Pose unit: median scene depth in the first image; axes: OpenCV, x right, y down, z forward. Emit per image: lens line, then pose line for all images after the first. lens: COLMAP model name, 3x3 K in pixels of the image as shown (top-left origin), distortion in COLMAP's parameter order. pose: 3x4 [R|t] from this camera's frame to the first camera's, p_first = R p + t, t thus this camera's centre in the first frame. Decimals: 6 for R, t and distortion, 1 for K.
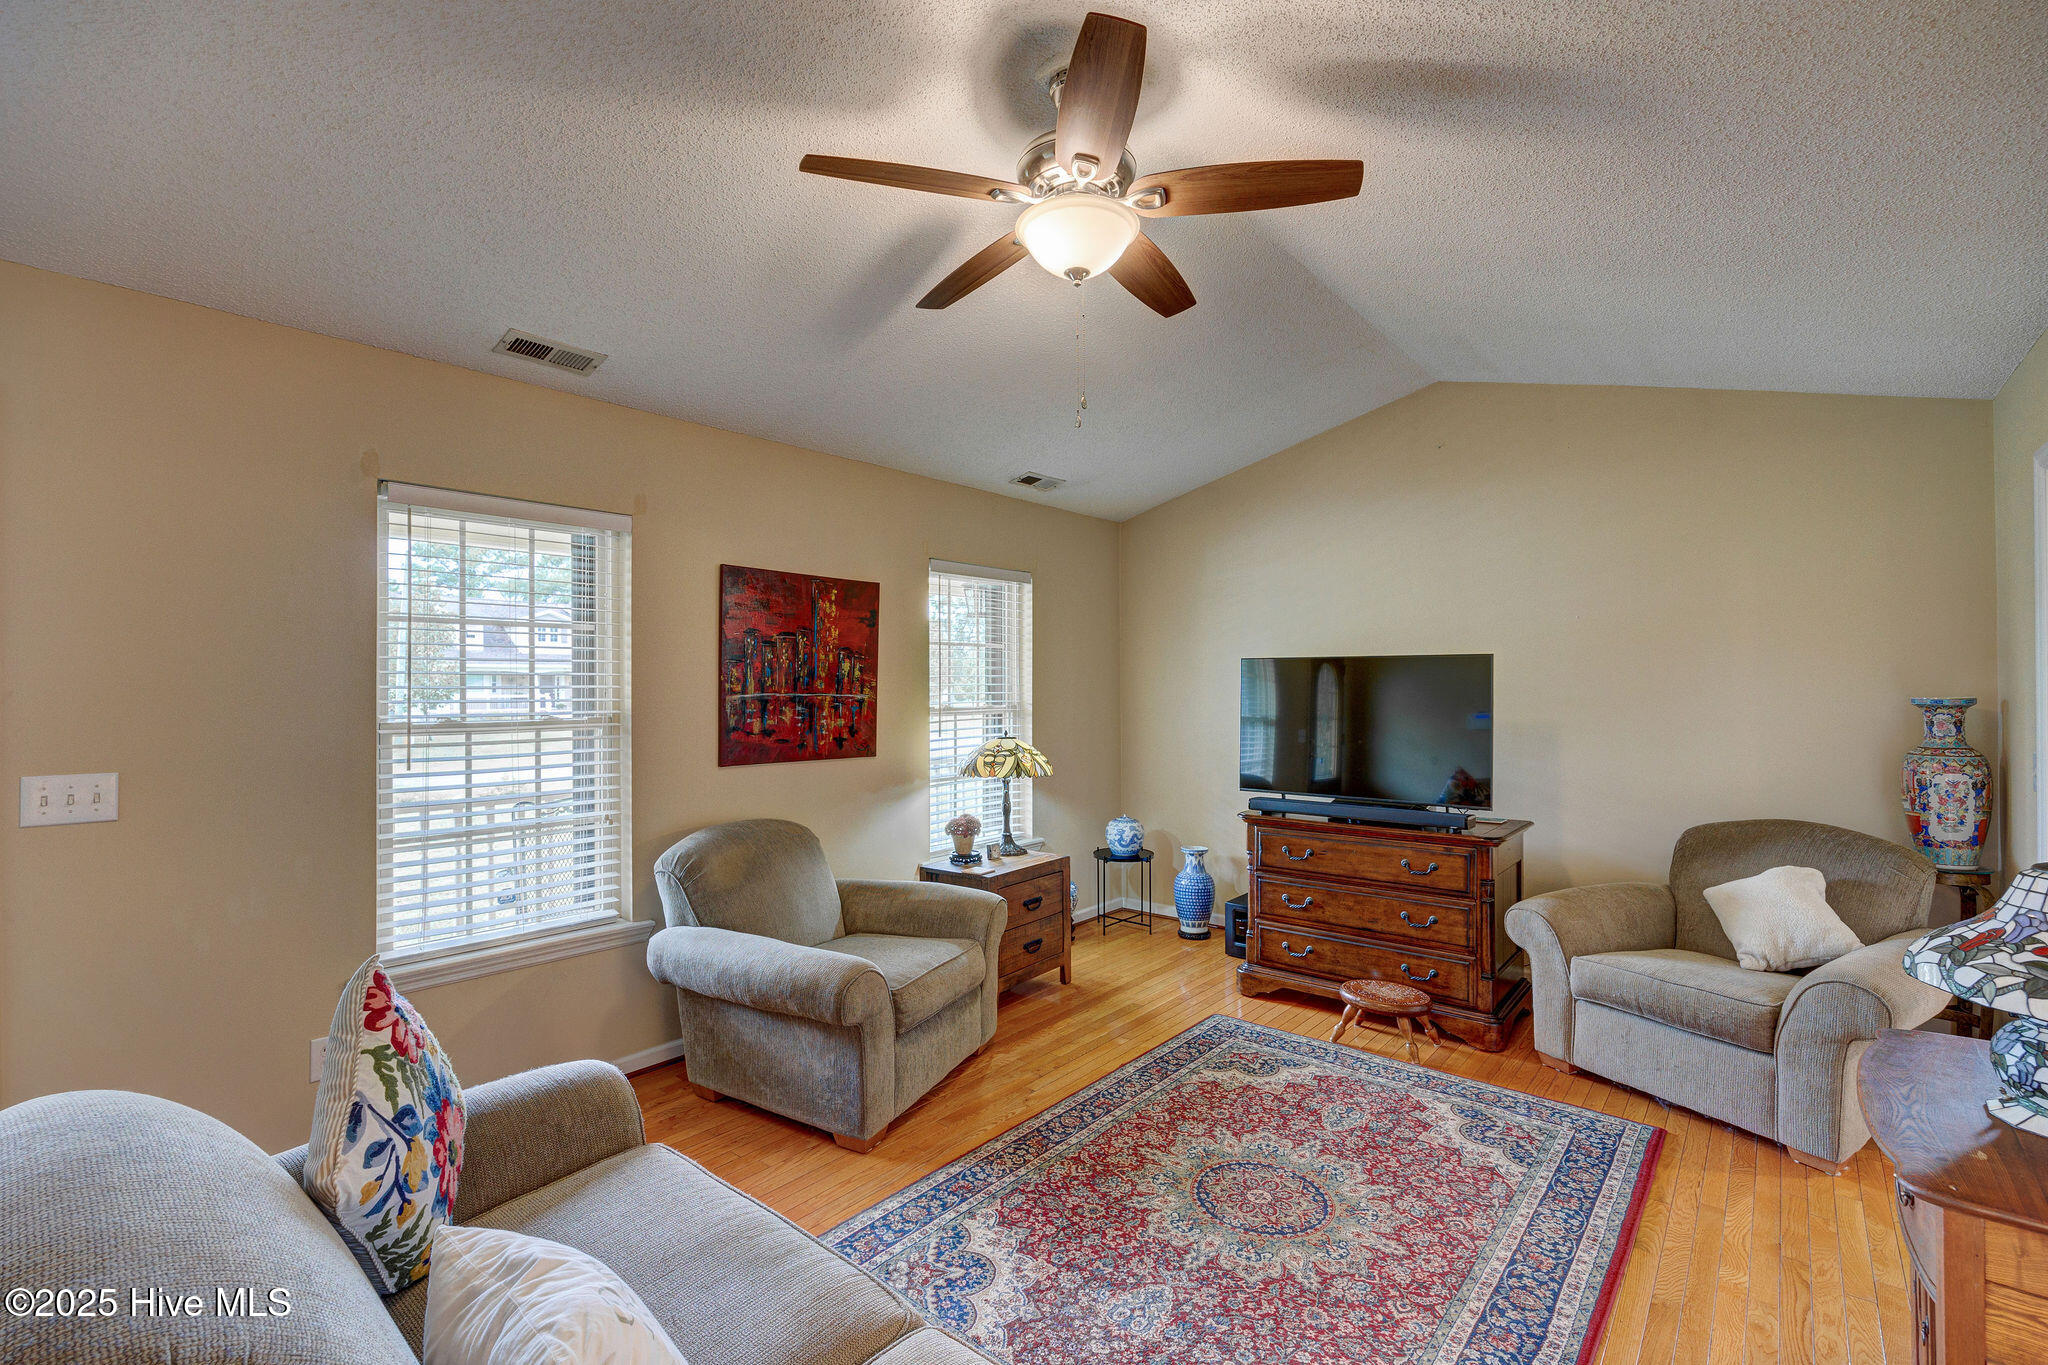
lens RADIAL K [[891.6, 0, 1043.3], [0, 891.6, 684.6], [0, 0, 1]] dist [-0.013136, 0.001170]
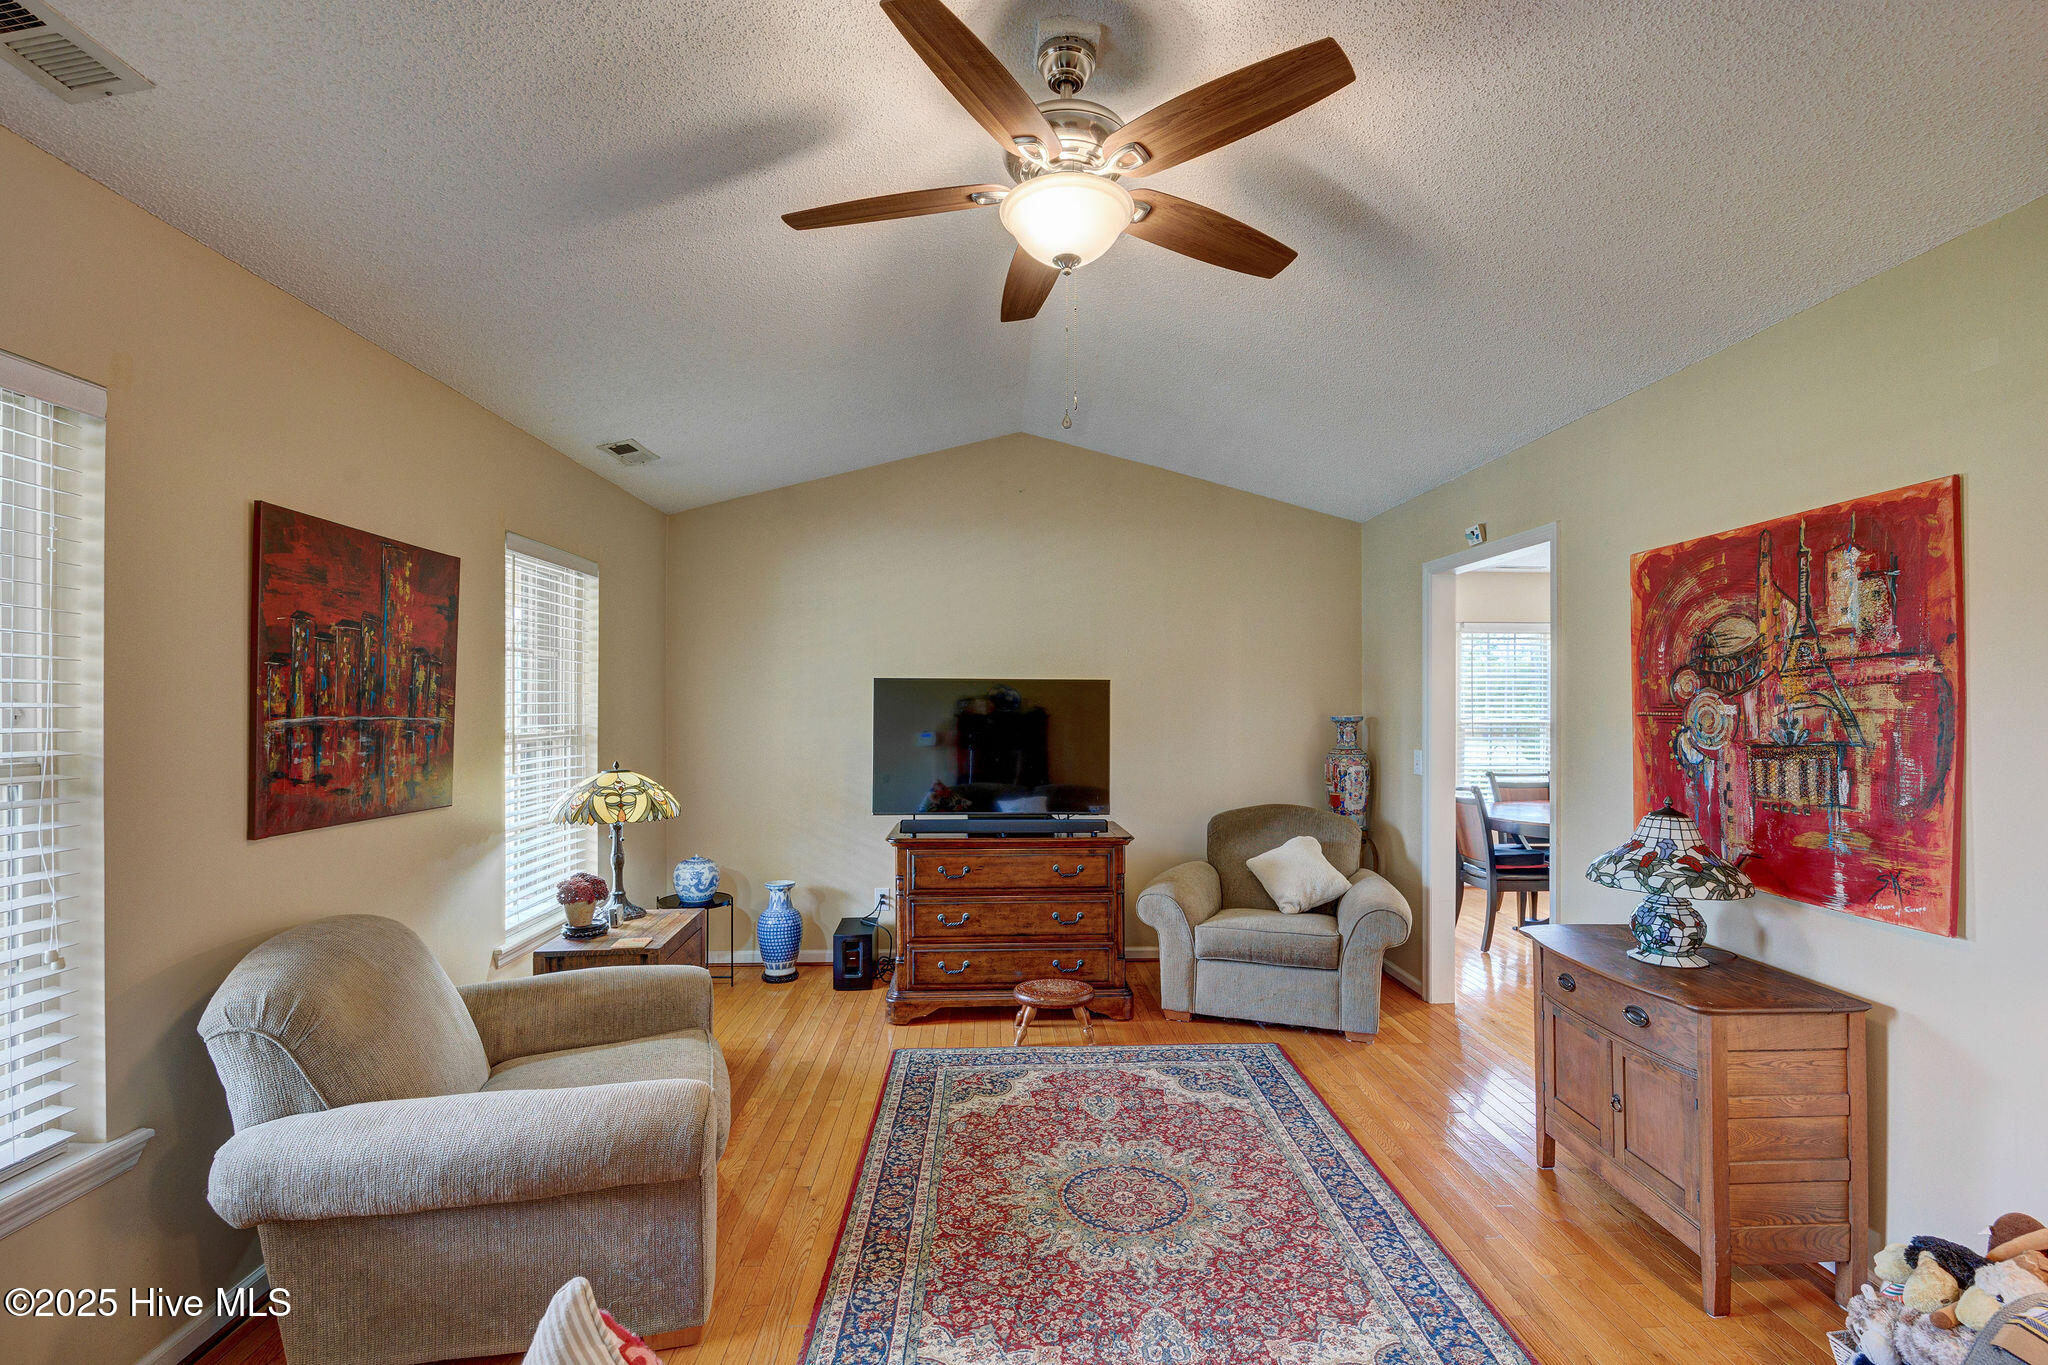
lens RADIAL K [[891.6, 0, 1040.0], [0, 891.6, 709.0], [0, 0, 1]] dist [-0.013136, 0.001170]
pose [[0.737897, 0.001705, 0.674912, -0.393741], [-0.004981, 0.999983, 0.002920, 0.000038], [-0.674895, -0.005516, 0.737893, 0.220126]]
